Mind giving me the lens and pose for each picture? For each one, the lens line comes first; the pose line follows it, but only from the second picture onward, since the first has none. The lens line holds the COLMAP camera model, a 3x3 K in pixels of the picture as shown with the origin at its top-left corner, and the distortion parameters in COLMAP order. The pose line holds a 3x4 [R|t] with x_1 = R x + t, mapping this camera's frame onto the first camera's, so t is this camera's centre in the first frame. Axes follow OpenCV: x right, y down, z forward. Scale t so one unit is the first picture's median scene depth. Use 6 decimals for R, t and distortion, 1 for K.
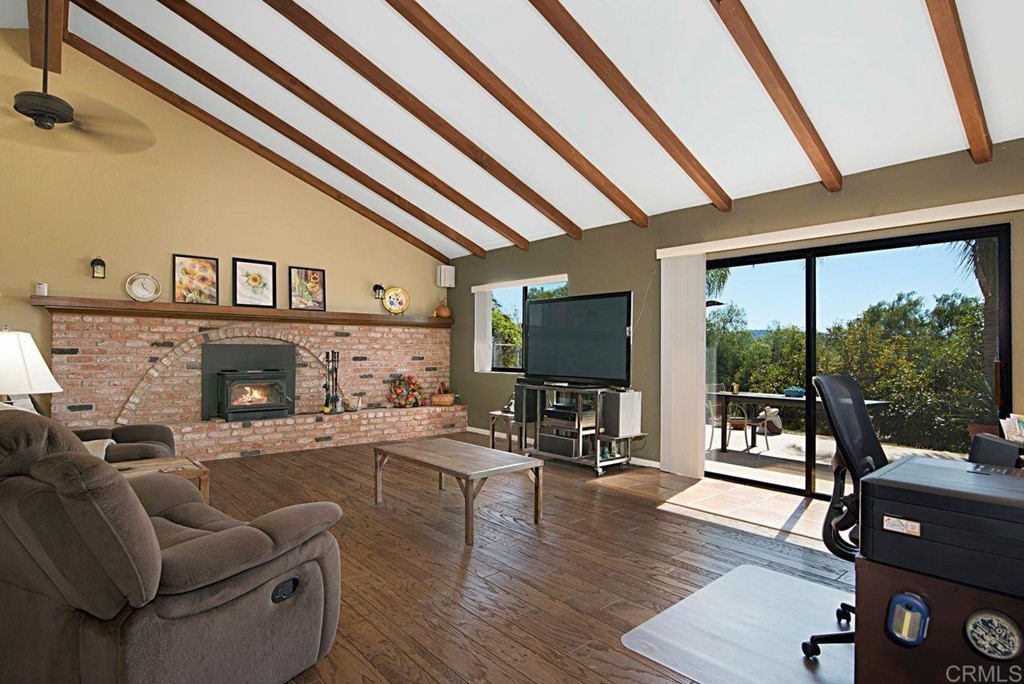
lens RADIAL K [[553.7, 0, 519.0], [0, 553.7, 345.6], [0, 0, 1]] dist [-0.004054, -0.001102]
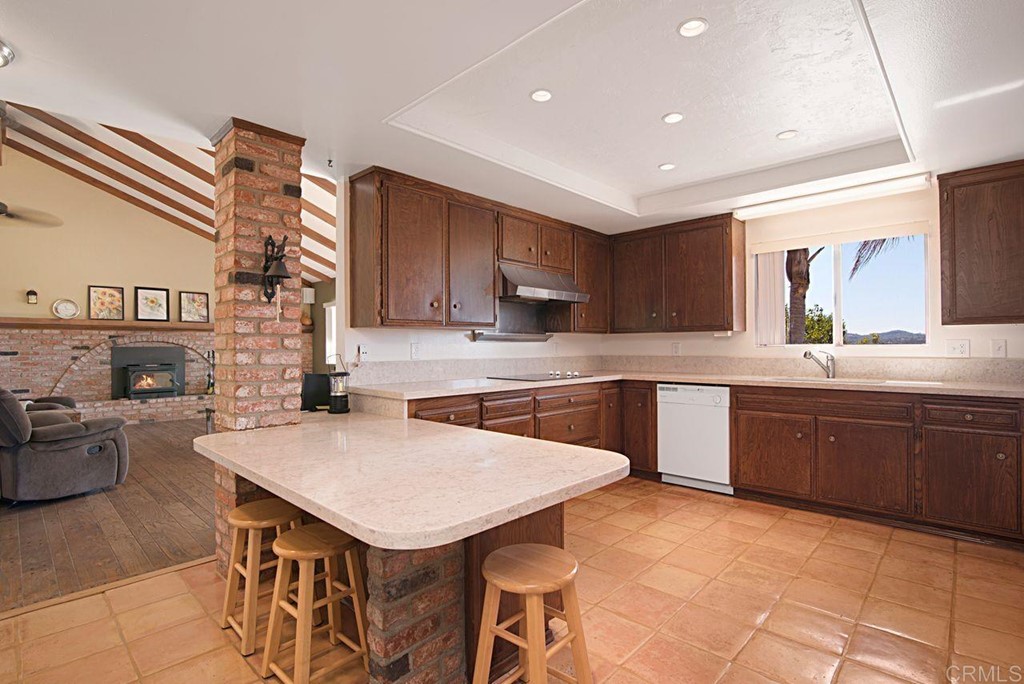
lens RADIAL K [[495.3, 0, 509.7], [0, 495.3, 345.8], [0, 0, 1]] dist [-0.004124, -0.001405]
pose [[0.995843, -0.013456, 0.090086, 0.356445], [0.012784, 0.999886, 0.008032, -0.003356], [-0.090184, -0.006847, 0.995902, -0.391640]]
